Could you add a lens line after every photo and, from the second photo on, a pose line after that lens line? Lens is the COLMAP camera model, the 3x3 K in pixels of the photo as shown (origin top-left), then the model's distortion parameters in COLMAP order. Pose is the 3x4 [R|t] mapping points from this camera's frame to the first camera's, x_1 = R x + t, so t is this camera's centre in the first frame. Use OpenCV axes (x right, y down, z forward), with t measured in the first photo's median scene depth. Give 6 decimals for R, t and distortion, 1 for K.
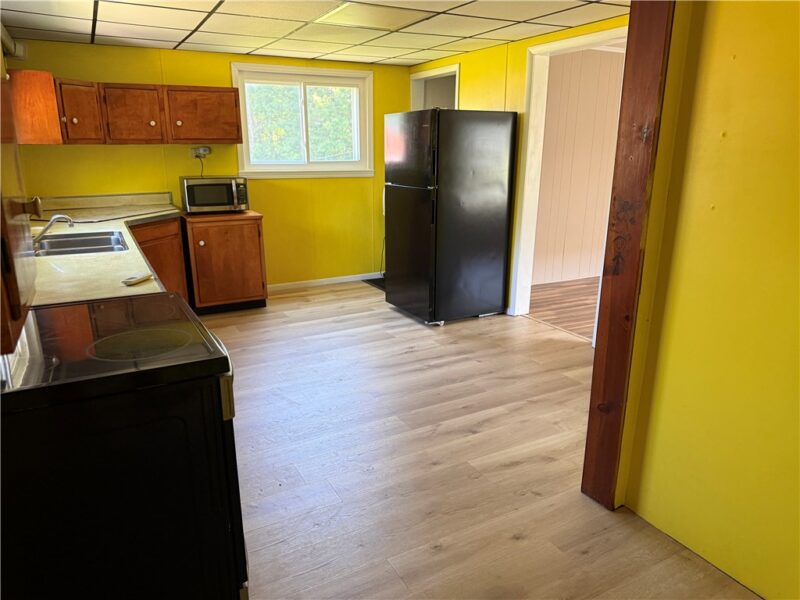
lens RADIAL K [[562.5, 0, 402.3], [0, 562.5, 298.9], [0, 0, 1]] dist [-0.000005, -0.003219]
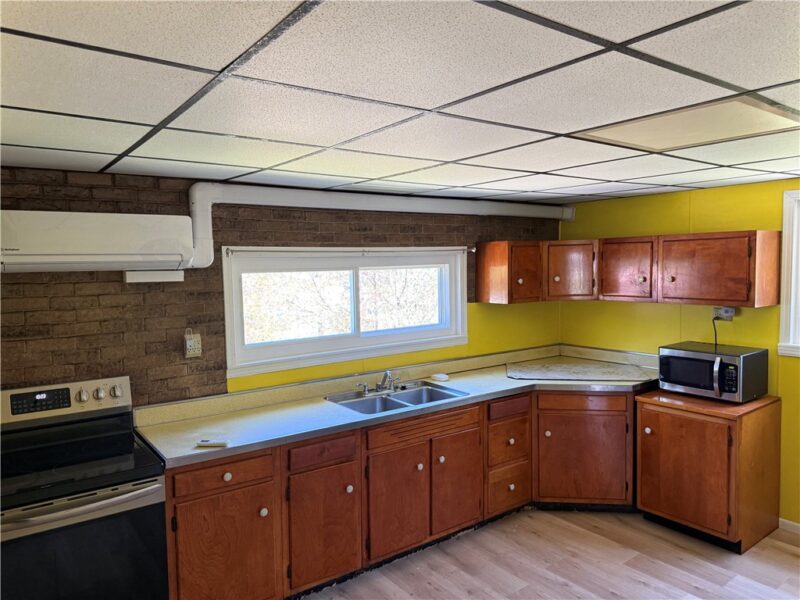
lens RADIAL K [[562.5, 0, 402.3], [0, 562.5, 298.9], [0, 0, 1]] dist [-0.000005, -0.003219]
pose [[0.157361, 0.058070, -0.985832, 0.331684], [-0.247604, 0.968703, 0.017538, -0.196565], [0.955997, 0.241336, 0.166814, 0.485123]]
